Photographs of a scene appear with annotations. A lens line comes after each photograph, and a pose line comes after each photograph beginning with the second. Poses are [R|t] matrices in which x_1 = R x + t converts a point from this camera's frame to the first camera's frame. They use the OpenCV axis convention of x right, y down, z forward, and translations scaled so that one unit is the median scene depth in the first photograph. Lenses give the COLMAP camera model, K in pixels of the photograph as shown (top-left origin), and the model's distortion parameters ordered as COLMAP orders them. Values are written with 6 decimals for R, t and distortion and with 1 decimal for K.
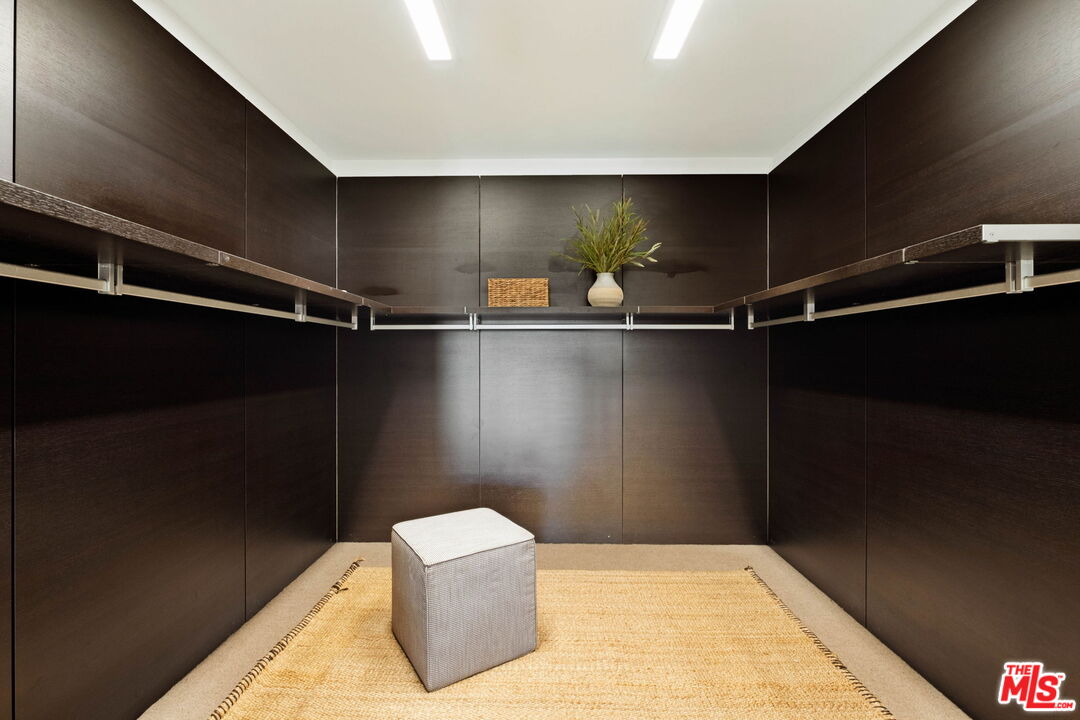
lens RADIAL K [[625.8, 0, 541.4], [0, 625.8, 371.8], [0, 0, 1]] dist [-0.001916, 0.000712]
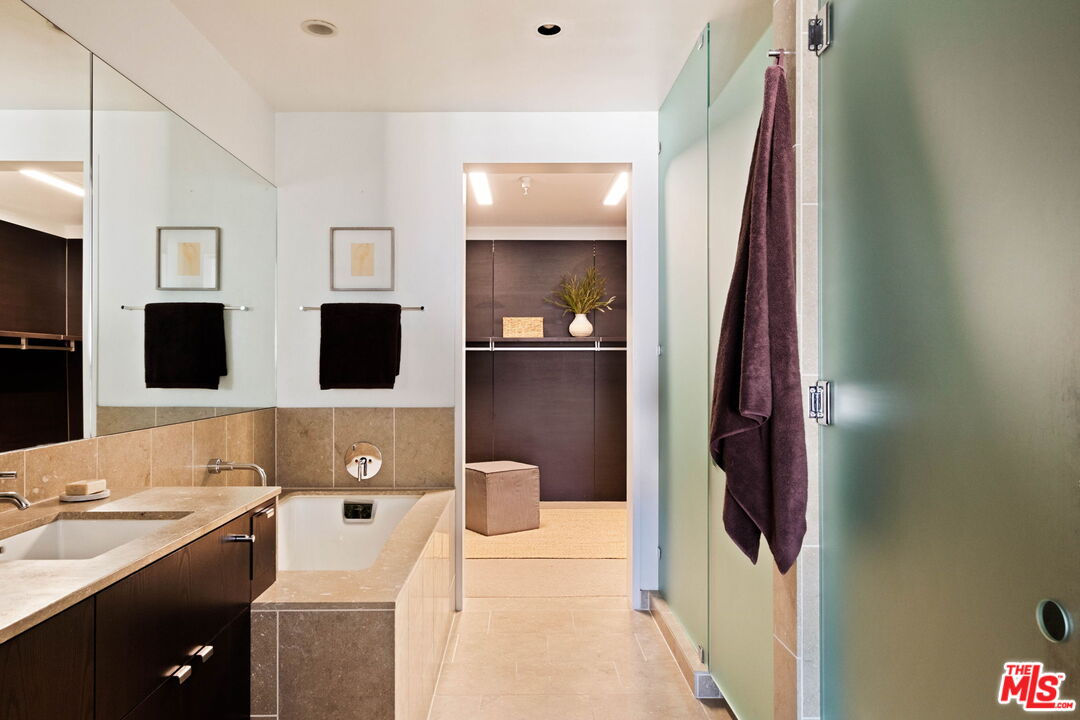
lens RADIAL K [[625.8, 0, 541.4], [0, 625.8, 371.8], [0, 0, 1]] dist [-0.001916, 0.000712]
pose [[0.999834, -0.002685, 0.018023, -0.020647], [0.002973, 0.999868, -0.015970, 0.005735], [-0.017978, 0.016021, 0.999710, -0.507673]]
